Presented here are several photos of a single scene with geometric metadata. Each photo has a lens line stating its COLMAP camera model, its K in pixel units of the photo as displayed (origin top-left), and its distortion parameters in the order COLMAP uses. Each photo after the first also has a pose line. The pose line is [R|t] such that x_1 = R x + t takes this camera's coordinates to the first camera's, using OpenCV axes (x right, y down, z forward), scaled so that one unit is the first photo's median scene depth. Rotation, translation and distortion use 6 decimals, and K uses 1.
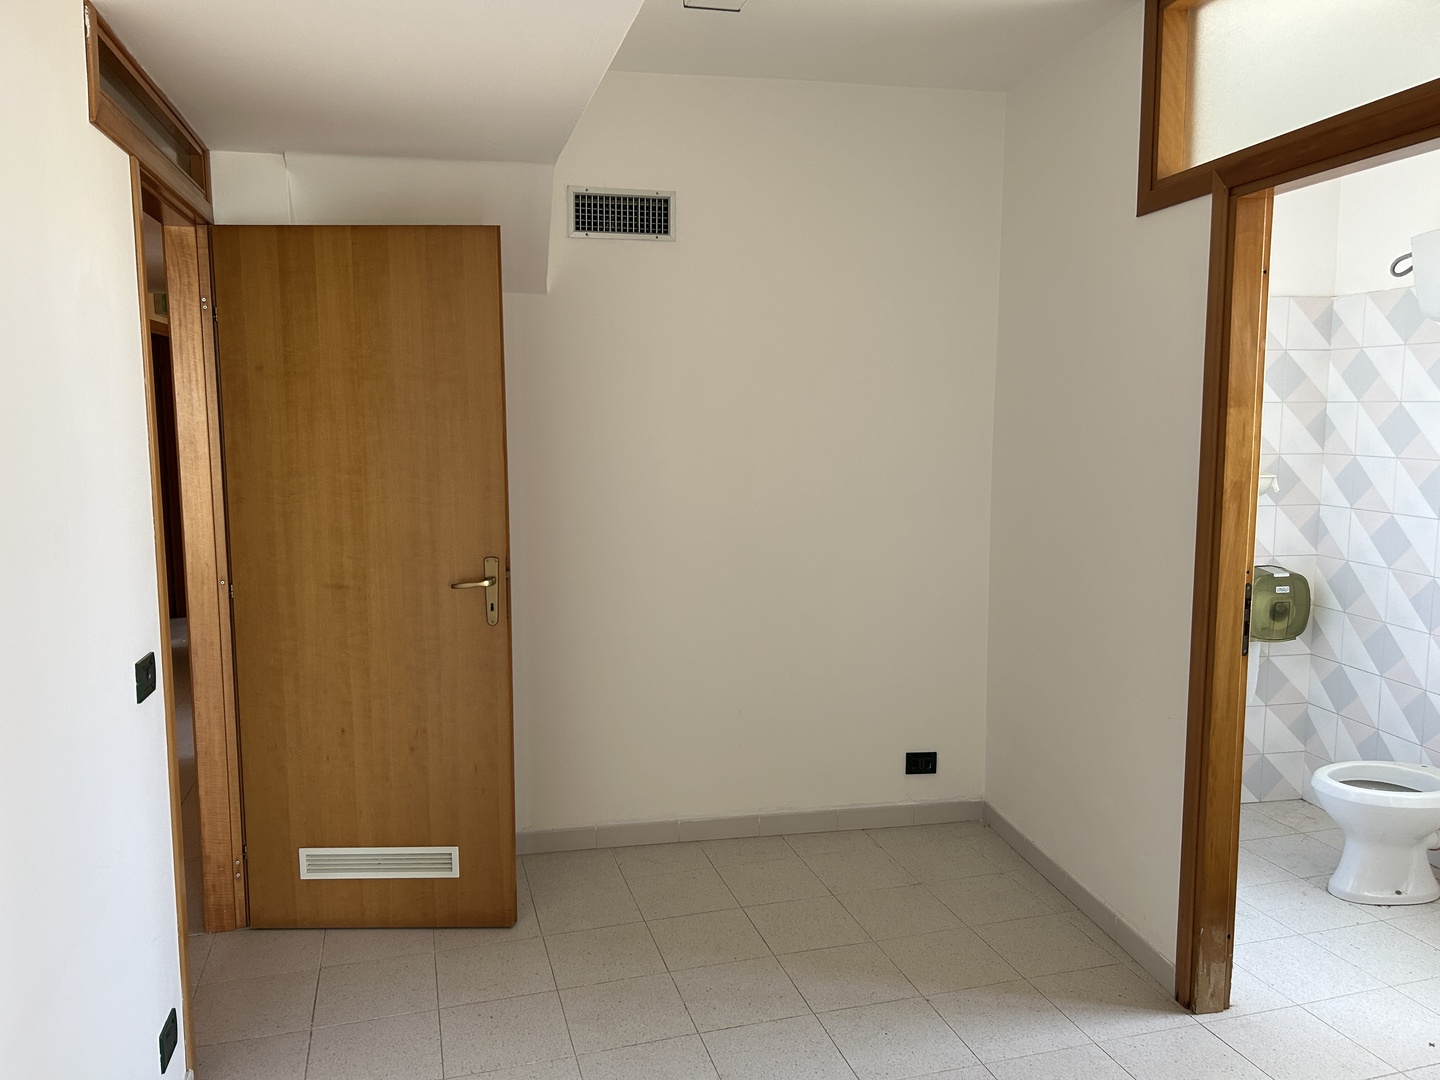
lens RADIAL K [[1083.4, 0, 718.6], [0, 1083.4, 543.5], [0, 0, 1]] dist [0.056402, -0.055139]
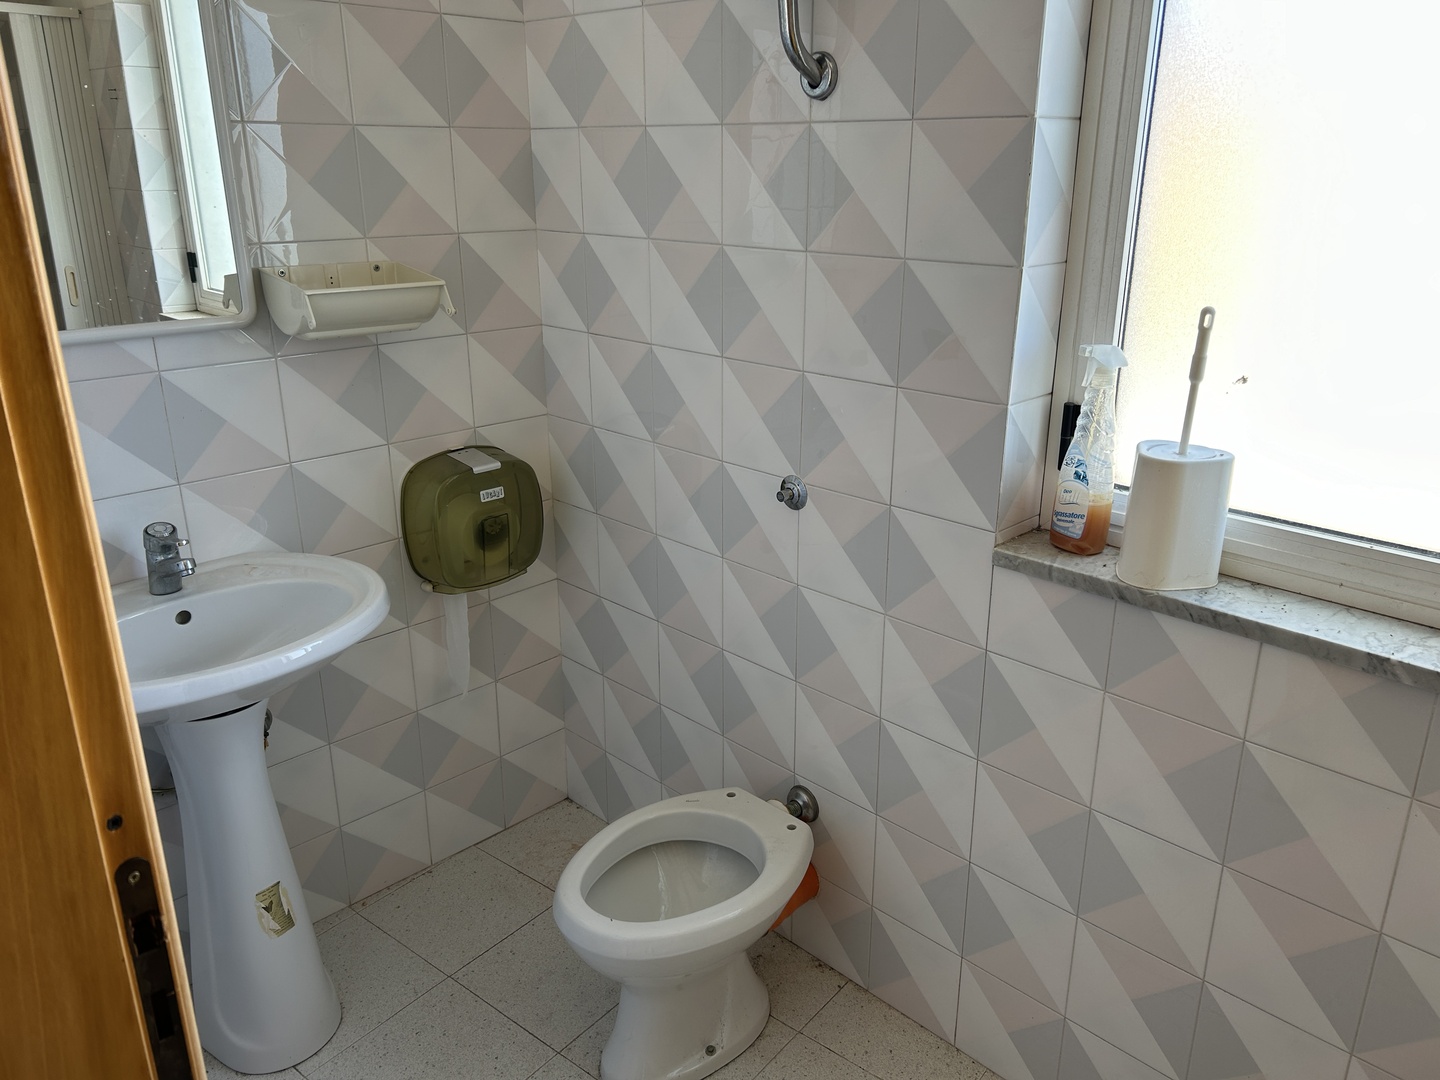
lens RADIAL K [[1083.4, 0, 725.5], [0, 1083.4, 542.1], [0, 0, 1]] dist [0.056402, -0.055139]
pose [[0.821783, -0.183837, 0.539331, 0.312009], [0.066198, 0.970917, 0.230082, -0.050355], [-0.565943, -0.153375, 0.810052, 0.489843]]
